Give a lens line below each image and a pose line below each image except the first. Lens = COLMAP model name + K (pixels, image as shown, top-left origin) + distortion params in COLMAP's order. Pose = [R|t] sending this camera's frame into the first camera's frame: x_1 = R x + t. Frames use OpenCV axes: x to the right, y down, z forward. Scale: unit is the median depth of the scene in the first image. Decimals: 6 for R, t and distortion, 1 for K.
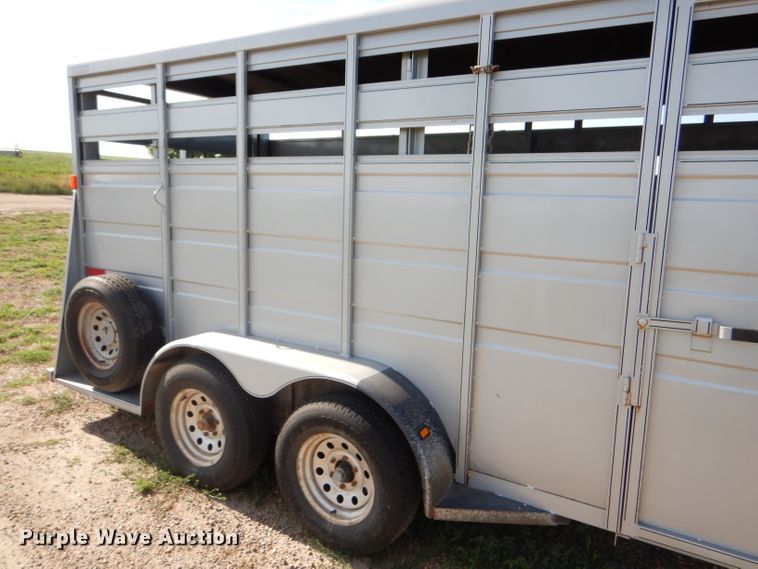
lens RADIAL K [[552.1, 0, 385.2], [0, 552.1, 272.3], [0, 0, 1]] dist [0.018224, -0.006594]
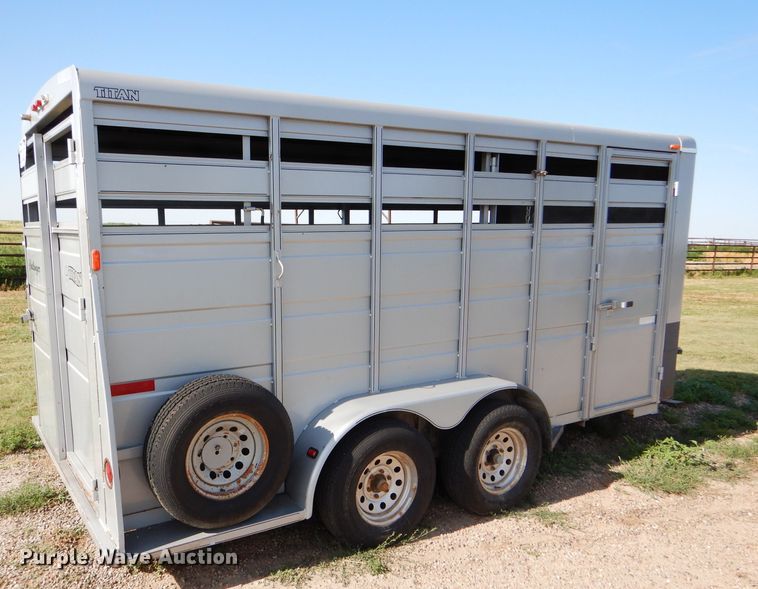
lens RADIAL K [[647.1, 0, 308.5], [0, 647.1, 332.9], [0, 0, 1]] dist [0.030469, -0.022880]
pose [[0.464193, -0.166804, 0.869885, -1.400539], [0.145733, 0.983106, 0.110748, -0.157580], [-0.873663, 0.075363, 0.480660, 0.524785]]
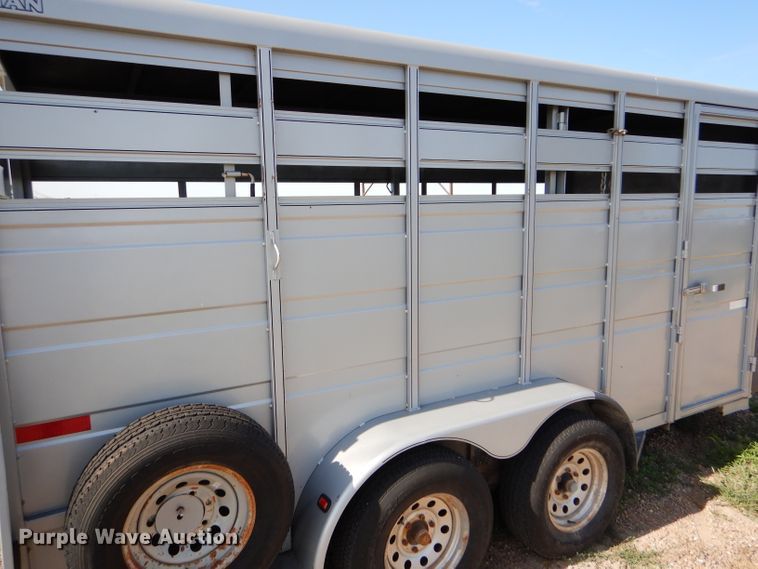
lens RADIAL K [[552.1, 0, 371.7], [0, 552.1, 283.1], [0, 0, 1]] dist [0.018224, -0.006594]
pose [[0.489315, -0.151786, 0.858797, -0.986243], [0.153542, 0.984349, 0.086493, -0.156846], [-0.858484, 0.089539, 0.504963, 0.640050]]
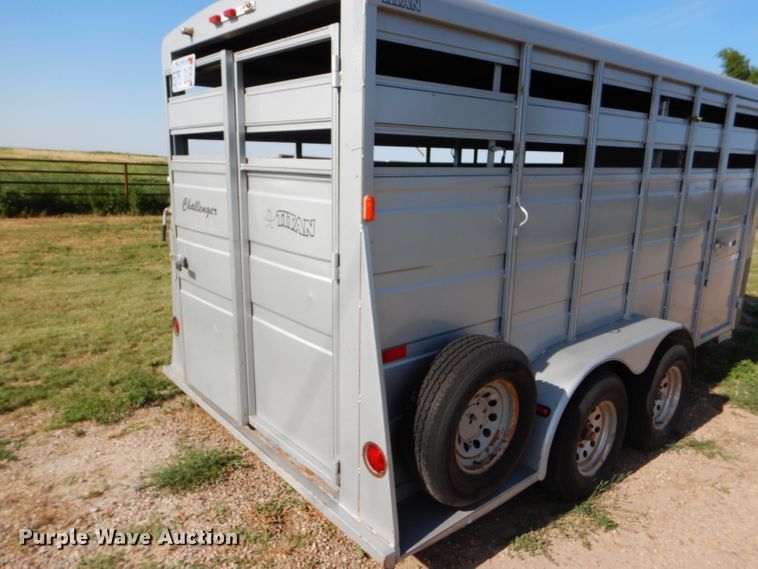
lens RADIAL K [[552.1, 0, 381.5], [0, 552.1, 284.6], [0, 0, 1]] dist [0.018224, -0.006594]
pose [[0.303594, -0.224908, 0.925876, -1.329614], [0.129698, 0.972451, 0.193694, -0.240092], [-0.943933, 0.061280, 0.324400, 1.021278]]
